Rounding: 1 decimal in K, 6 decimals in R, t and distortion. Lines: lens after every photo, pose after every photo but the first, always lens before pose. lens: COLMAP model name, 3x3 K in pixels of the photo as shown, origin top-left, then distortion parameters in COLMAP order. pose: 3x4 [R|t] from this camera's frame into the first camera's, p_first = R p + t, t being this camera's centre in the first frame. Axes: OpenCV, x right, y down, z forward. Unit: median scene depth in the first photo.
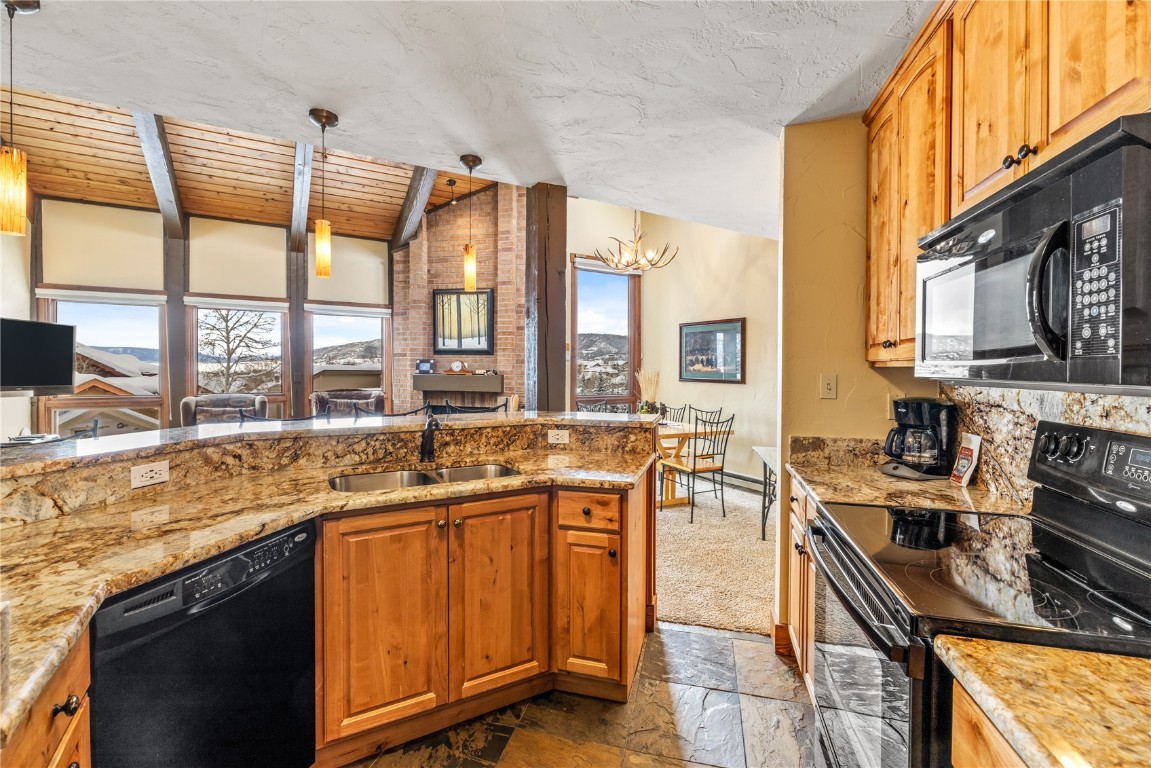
lens RADIAL K [[494.3, 0, 574.7], [0, 494.3, 370.9], [0, 0, 1]] dist [-0.001532, -0.000065]
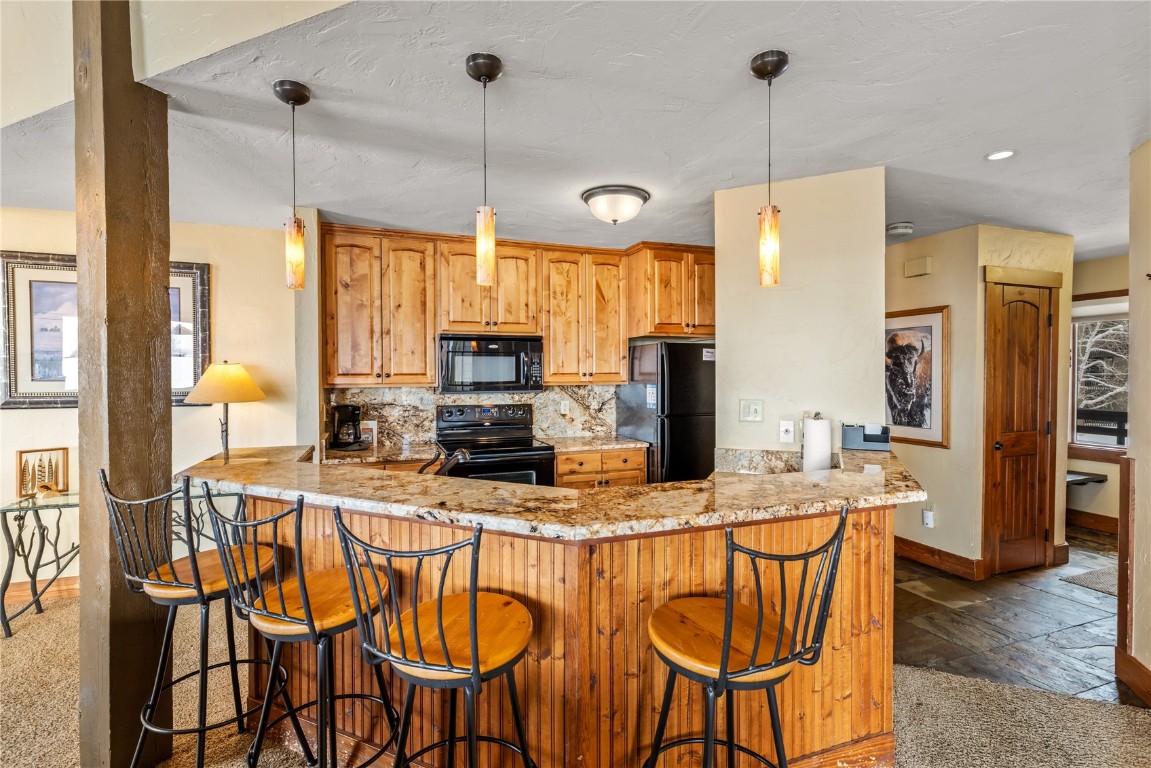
lens RADIAL K [[544.6, 0, 572.4], [0, 544.6, 383.2], [0, 0, 1]] dist [-0.000730, -0.000439]
pose [[-0.570030, -0.017235, 0.821443, -1.569992], [0.005692, 0.999673, 0.024924, -0.077665], [-0.821604, 0.018883, -0.569746, 1.707469]]
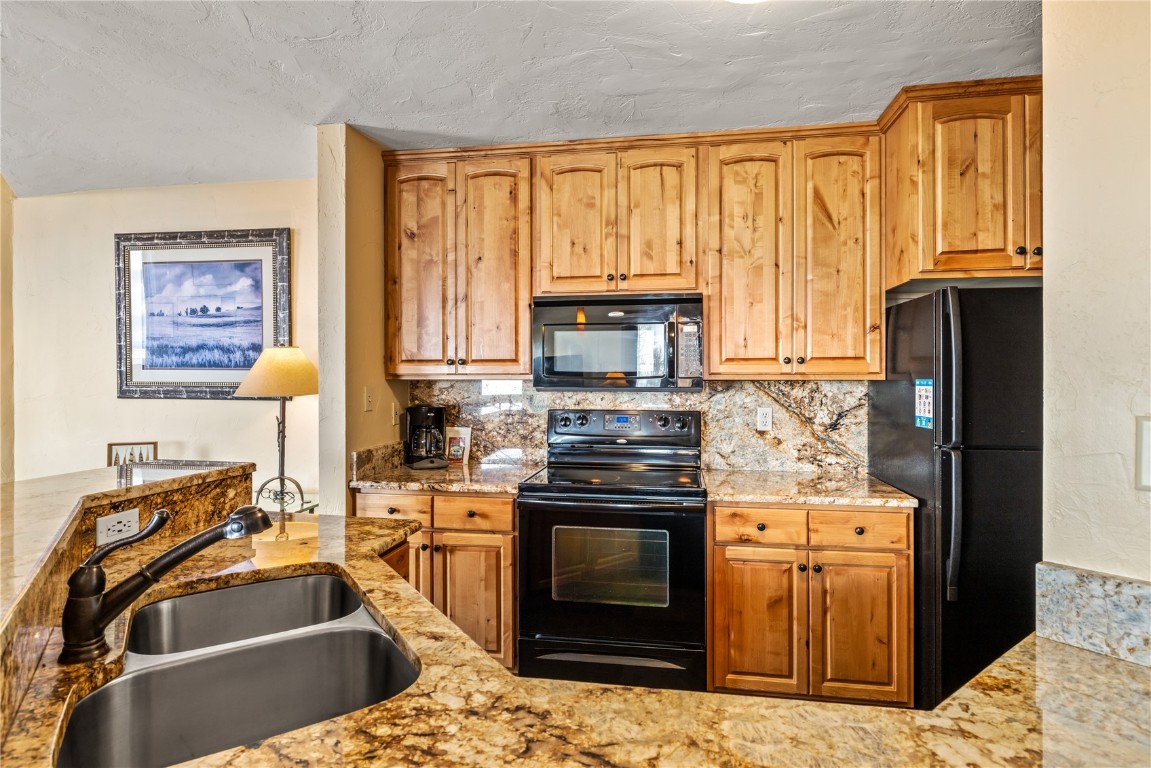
lens RADIAL K [[596.1, 0, 574.4], [0, 596.1, 377.7], [0, 0, 1]] dist [-0.000786, -0.000111]
pose [[-0.082367, -0.007025, 0.996577, -0.990251], [0.005844, 0.999955, 0.007532, -0.025384], [-0.996585, 0.006444, -0.082323, 0.888313]]
